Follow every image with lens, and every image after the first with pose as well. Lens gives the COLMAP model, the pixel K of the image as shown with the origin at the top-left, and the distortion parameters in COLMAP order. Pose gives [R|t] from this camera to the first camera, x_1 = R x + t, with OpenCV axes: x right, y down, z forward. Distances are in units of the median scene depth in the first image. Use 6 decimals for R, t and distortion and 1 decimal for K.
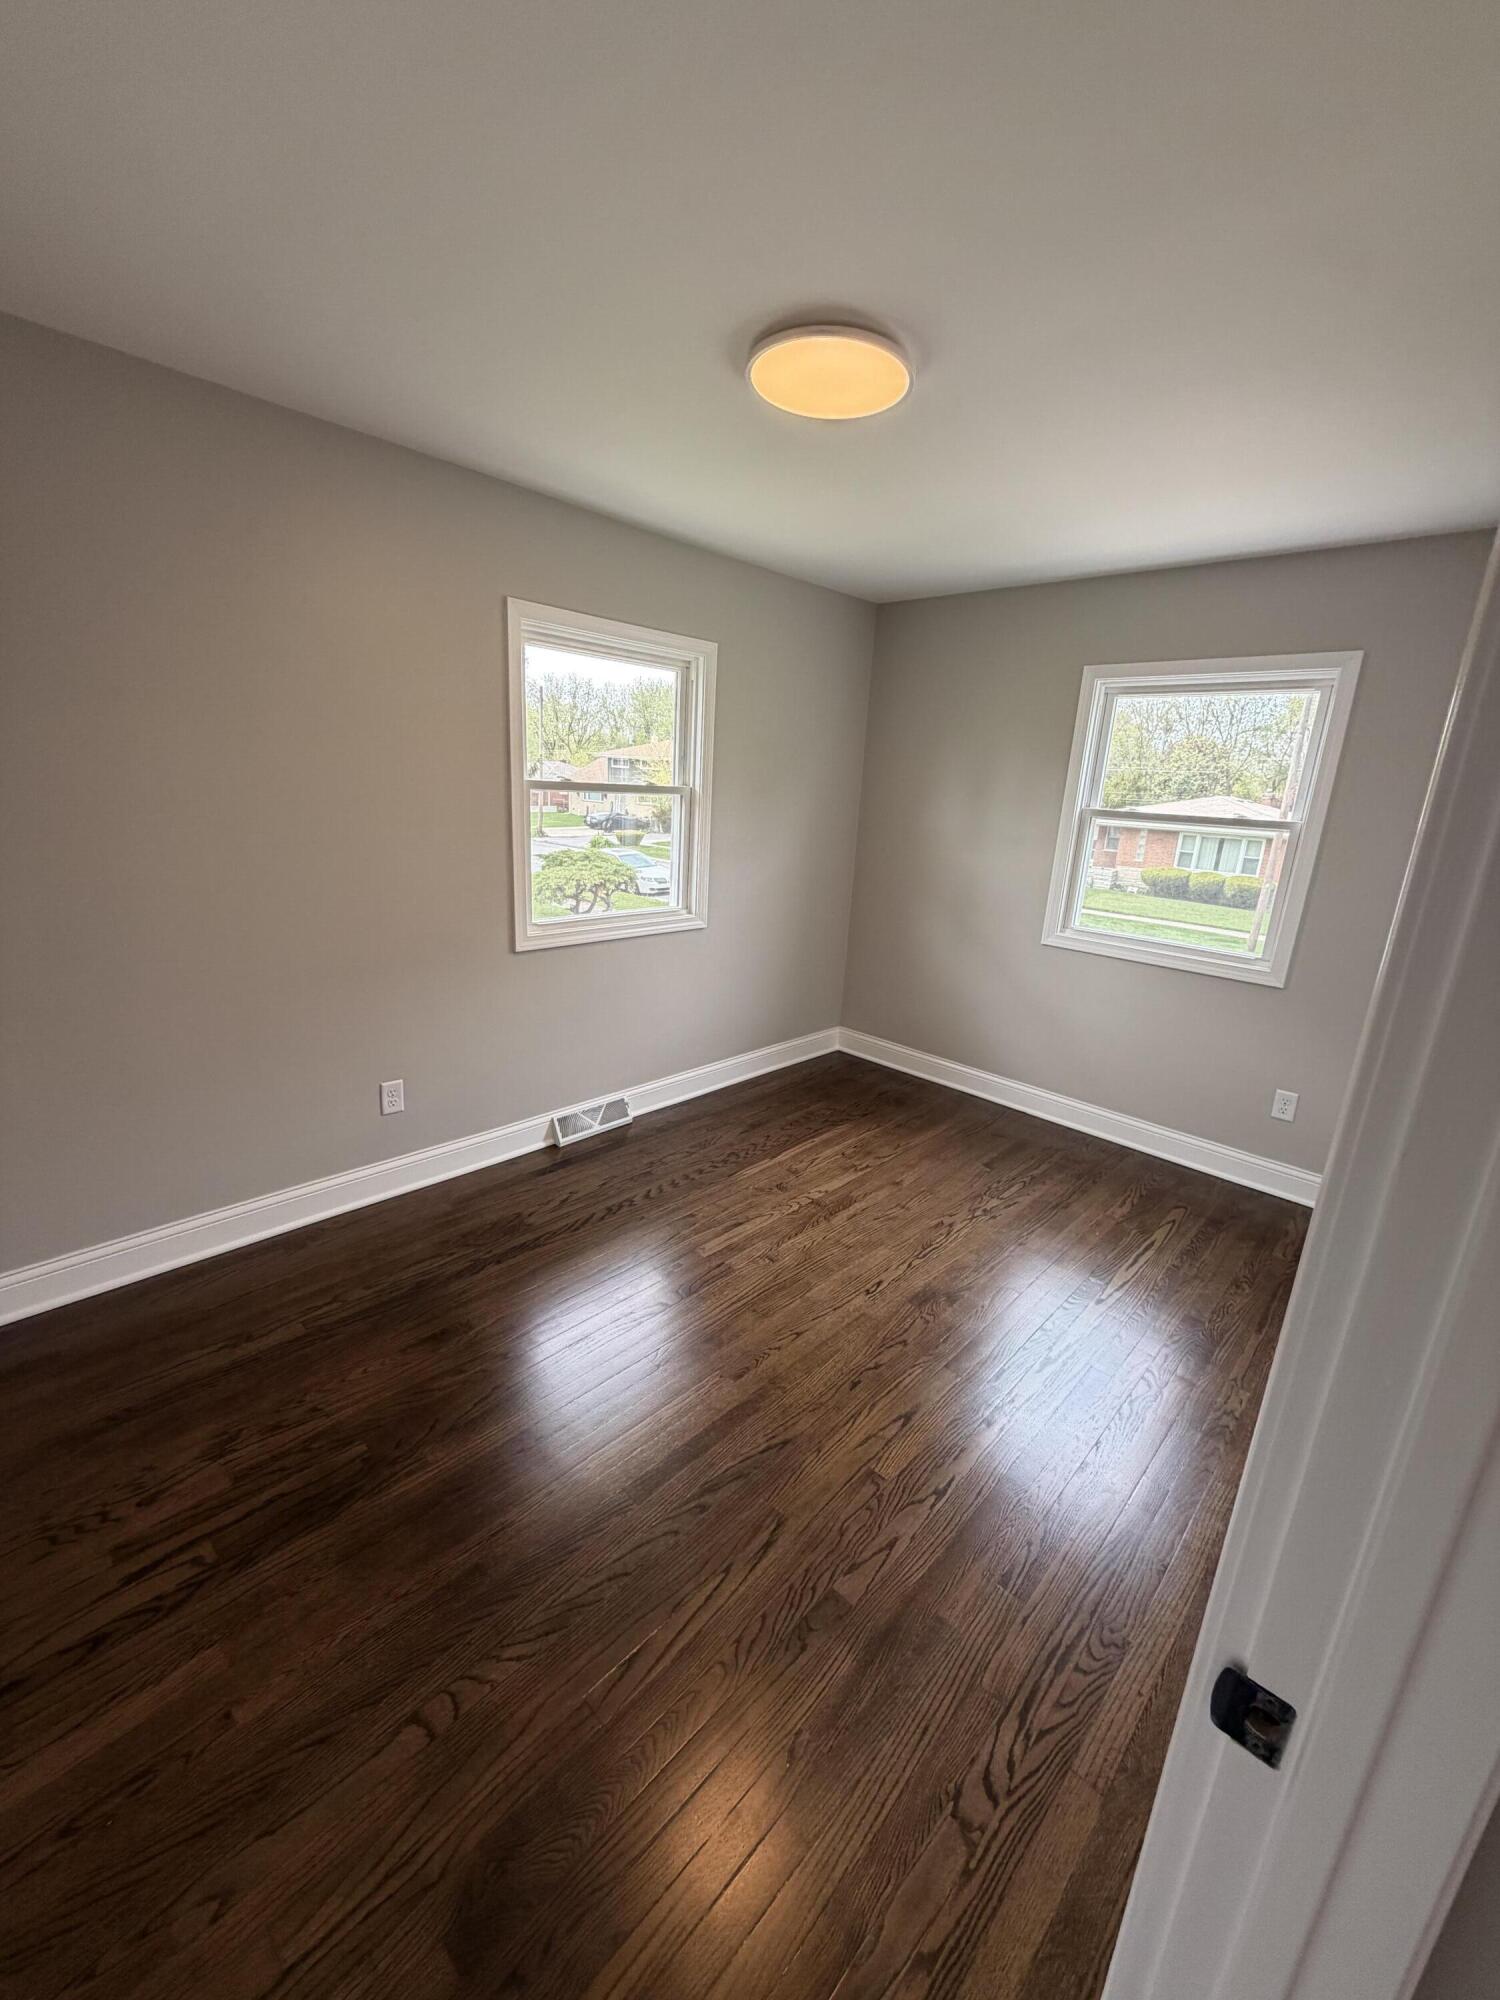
lens RADIAL K [[801.9, 0, 744.4], [0, 801.9, 1006.4], [0, 0, 1]] dist [-0.002000, -0.000296]
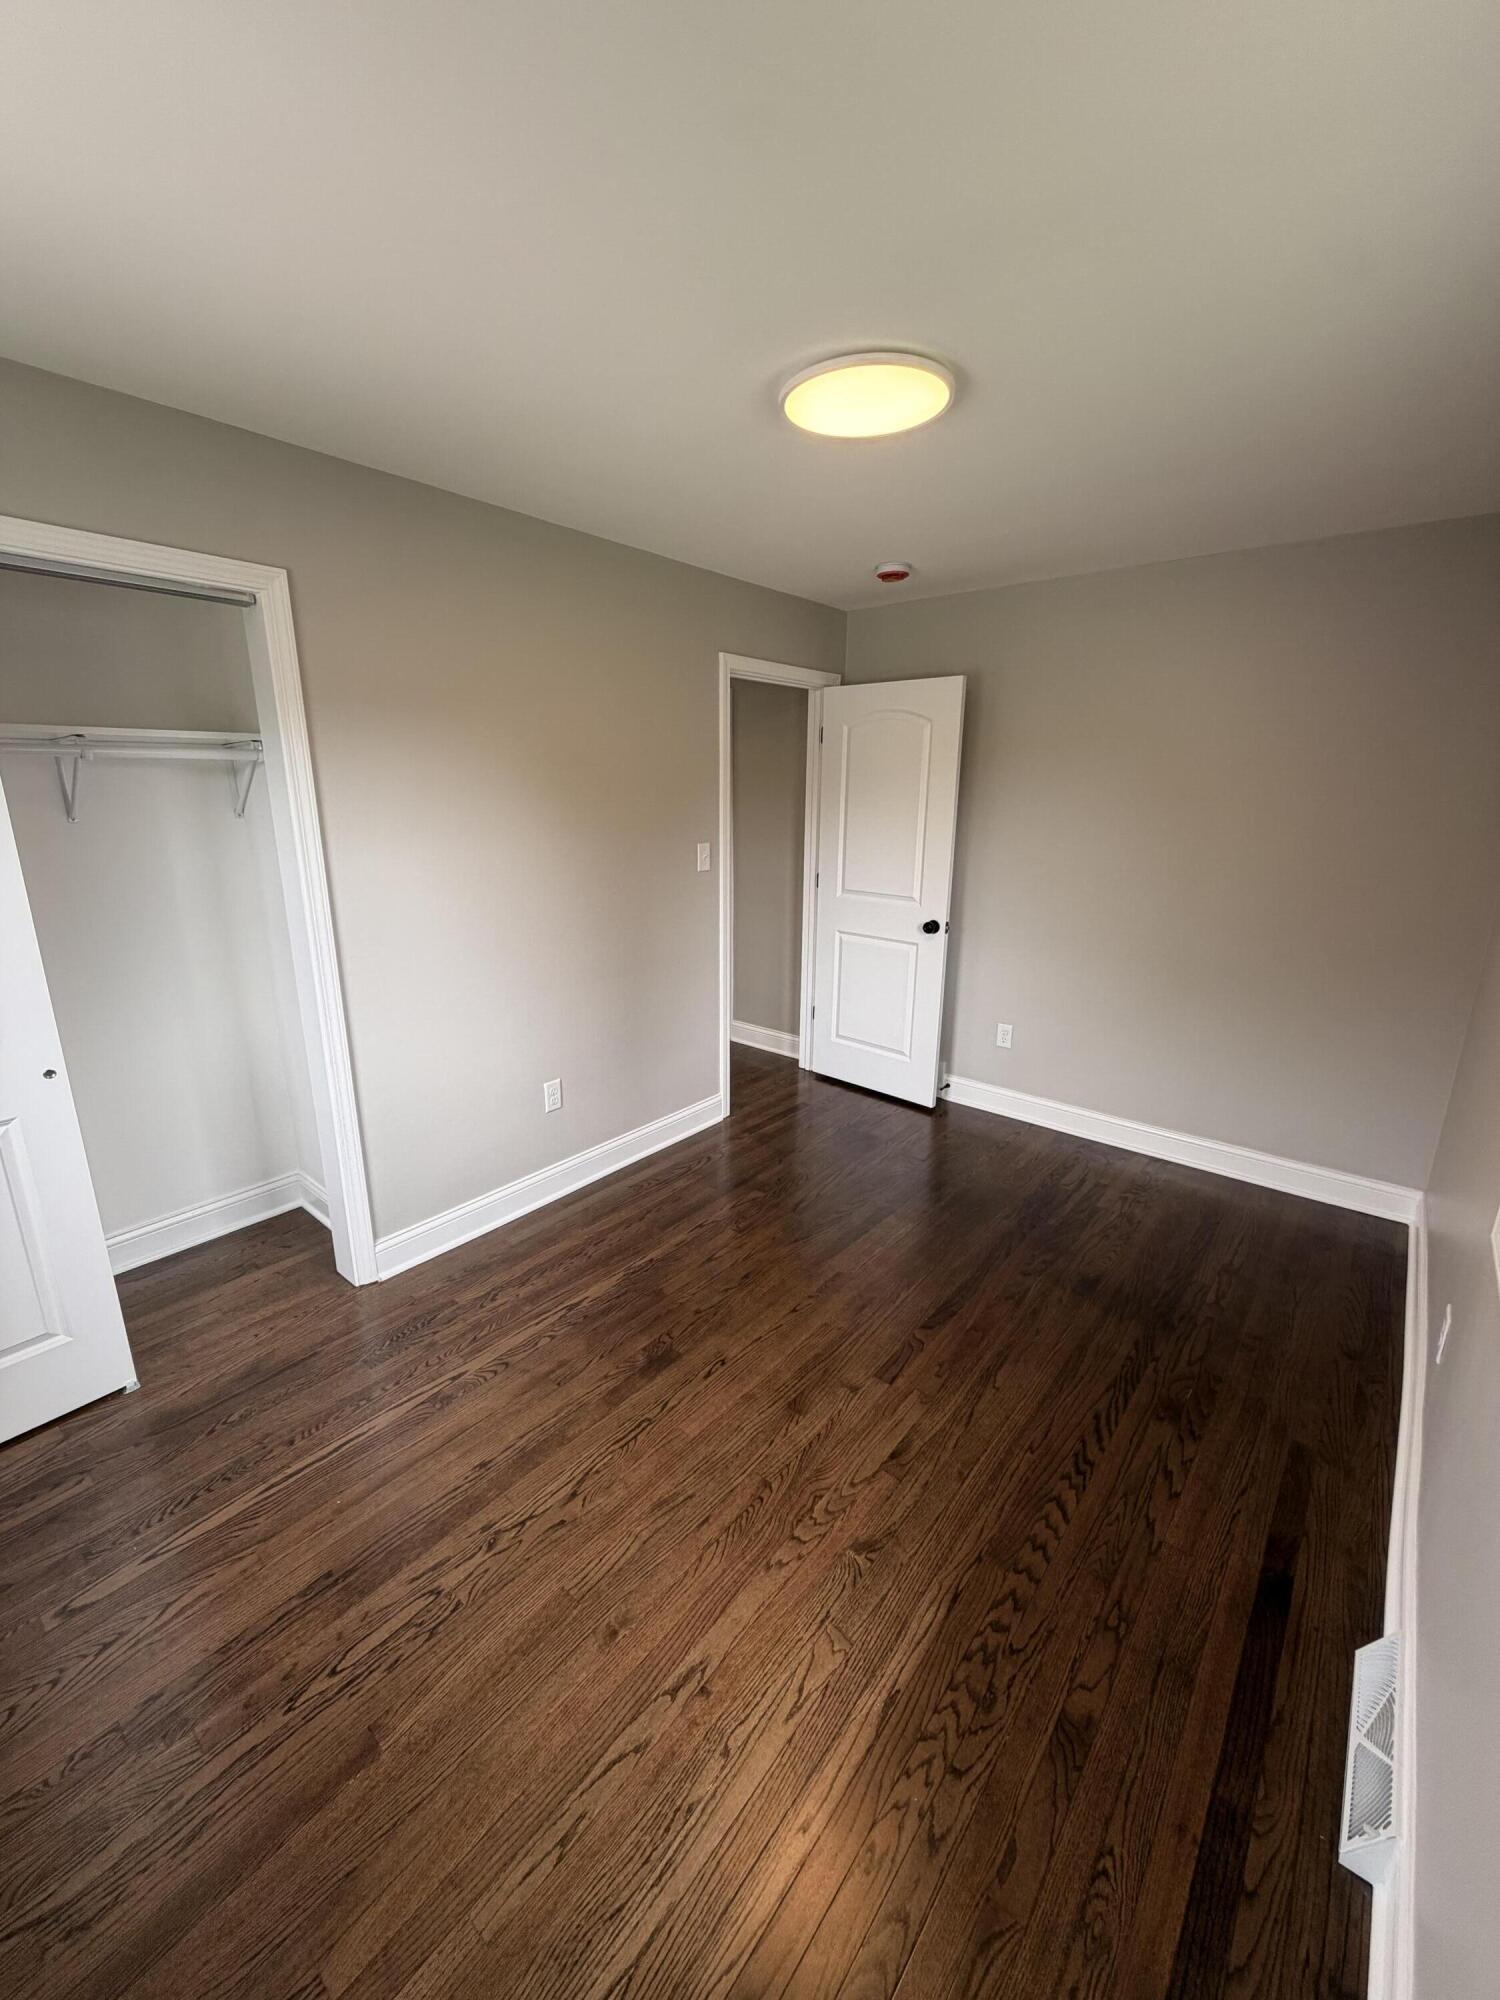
lens RADIAL K [[801.9, 0, 746.1], [0, 801.9, 1010.9], [0, 0, 1]] dist [-0.002000, -0.000296]
pose [[-0.995870, -0.036033, -0.083331, 0.210243], [-0.074332, 0.850612, 0.520514, -0.444166], [0.052127, 0.524559, -0.849777, 1.509735]]
